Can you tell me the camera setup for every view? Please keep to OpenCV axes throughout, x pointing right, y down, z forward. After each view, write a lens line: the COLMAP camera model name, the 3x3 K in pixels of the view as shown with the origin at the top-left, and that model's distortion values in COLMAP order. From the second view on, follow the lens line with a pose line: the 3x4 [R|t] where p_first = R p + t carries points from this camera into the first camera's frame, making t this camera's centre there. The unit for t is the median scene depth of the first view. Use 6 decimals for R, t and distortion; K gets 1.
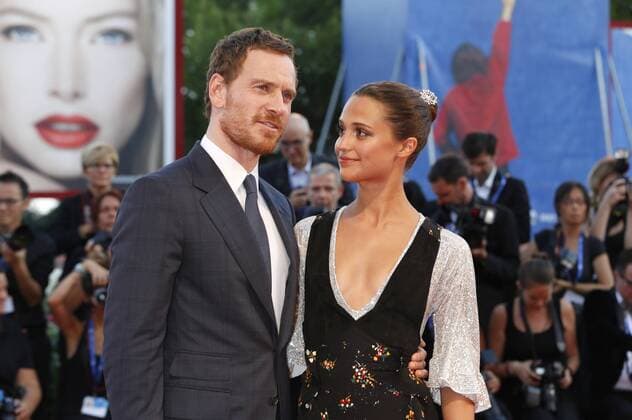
lens RADIAL K [[3927.7, 0, 316.0], [0, 3927.7, 210.0], [0, 0, 1]] dist [1.452112, 8.947627]
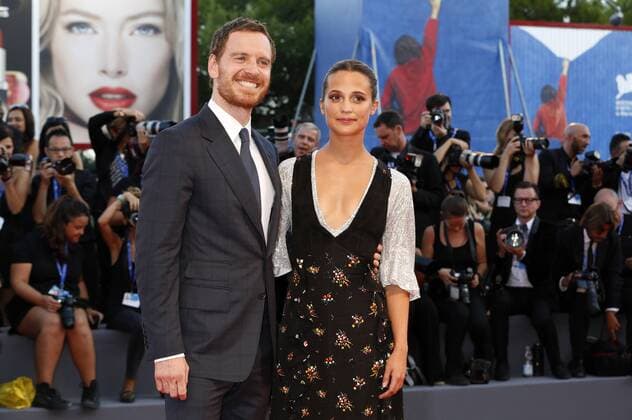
lens RADIAL K [[3413.8, 0, 316.0], [0, 3413.8, 210.0], [0, 0, 1]] dist [0.067427, 10.231455]
pose [[0.999944, 0.000862, 0.010544, -0.004731], [-0.001126, 0.999686, 0.025027, -0.010355], [-0.010519, -0.025038, 0.999631, -0.166480]]
